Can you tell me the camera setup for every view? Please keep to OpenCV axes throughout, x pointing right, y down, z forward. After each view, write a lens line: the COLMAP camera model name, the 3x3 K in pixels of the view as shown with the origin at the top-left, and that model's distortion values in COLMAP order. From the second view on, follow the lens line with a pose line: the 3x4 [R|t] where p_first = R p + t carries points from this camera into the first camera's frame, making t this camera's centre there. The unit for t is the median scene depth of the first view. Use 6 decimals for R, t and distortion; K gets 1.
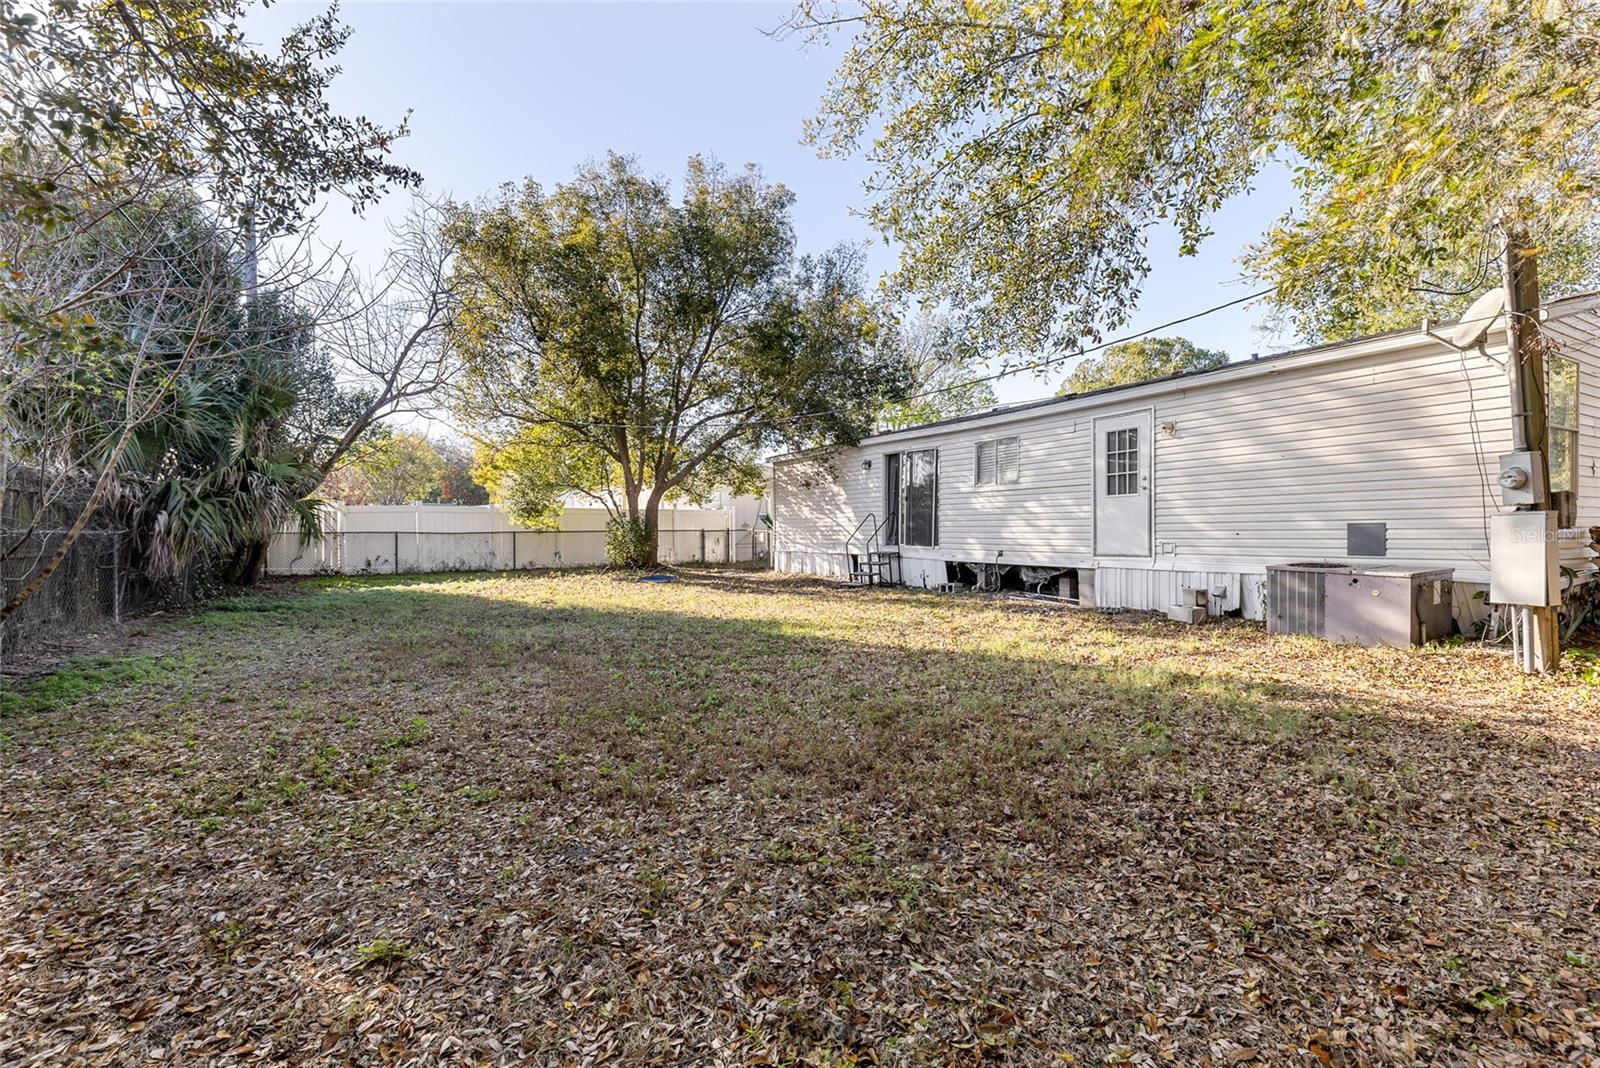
lens RADIAL K [[722.8, 0, 805.2], [0, 722.8, 528.7], [0, 0, 1]] dist [0.009287, -0.000658]
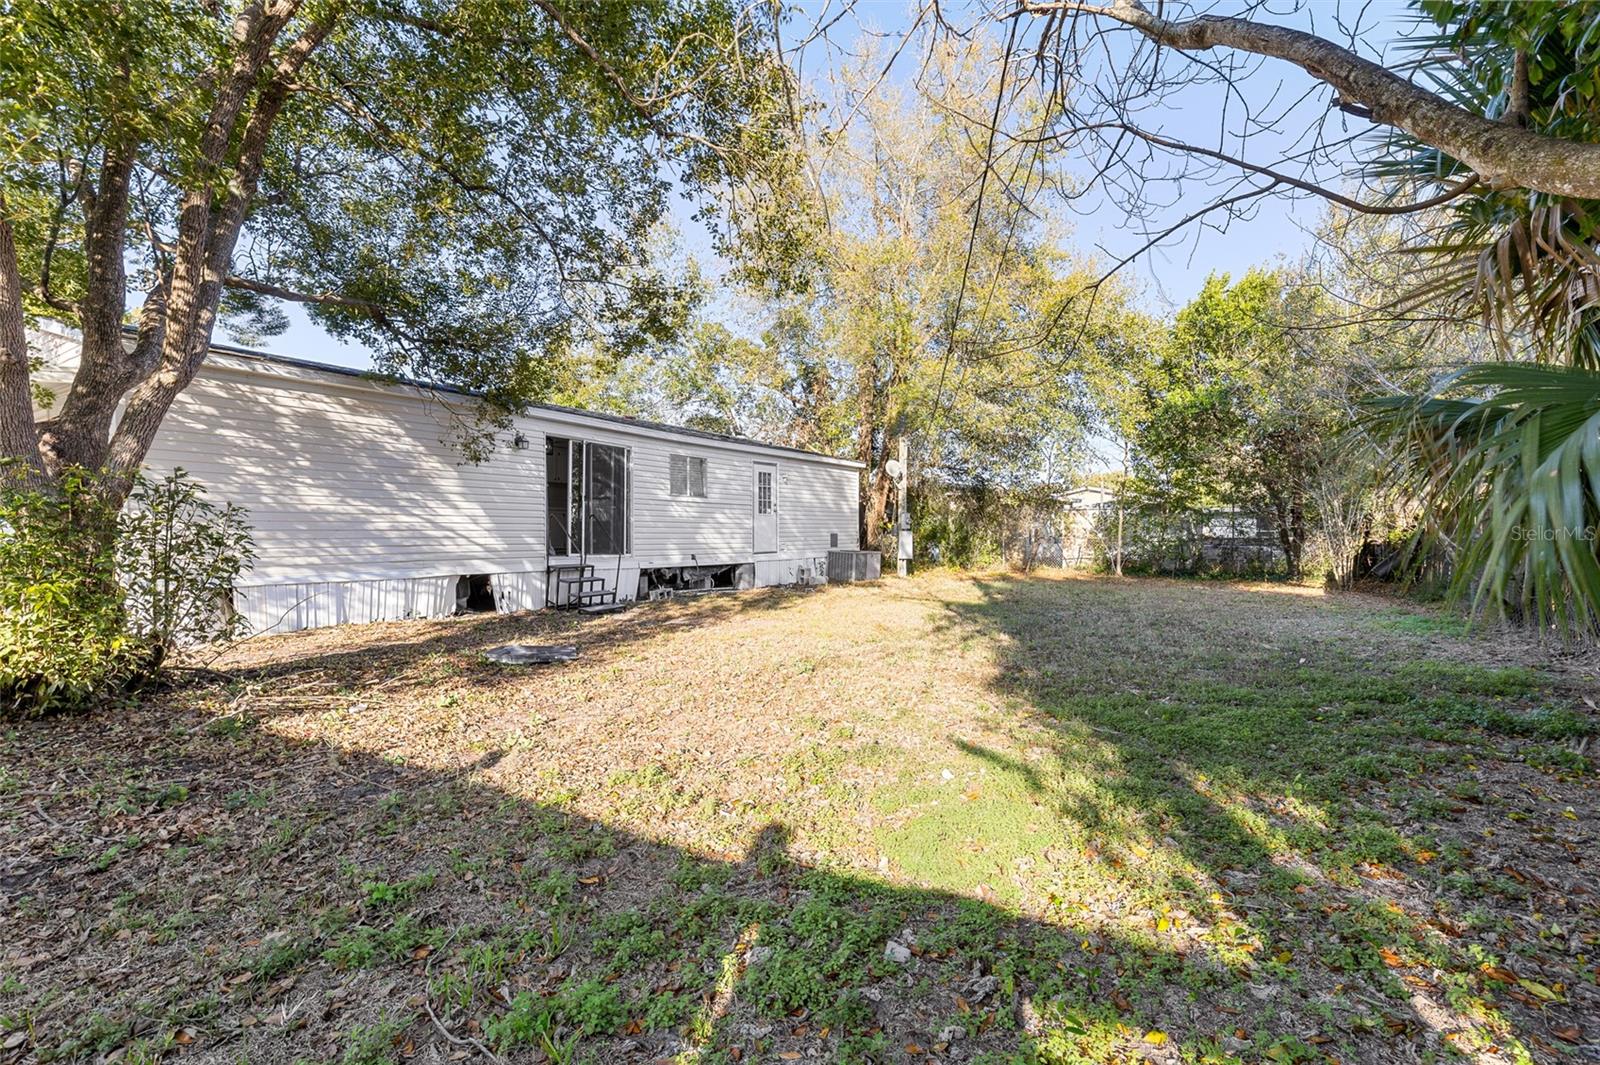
lens RADIAL K [[722.8, 0, 805.2], [0, 722.8, 527.2], [0, 0, 1]] dist [0.009287, -0.000658]
pose [[-0.441701, 0.015381, 0.897031, -0.784507], [0.003396, 0.999875, -0.015472, 0.005514], [-0.897156, -0.003787, -0.441698, 1.261787]]
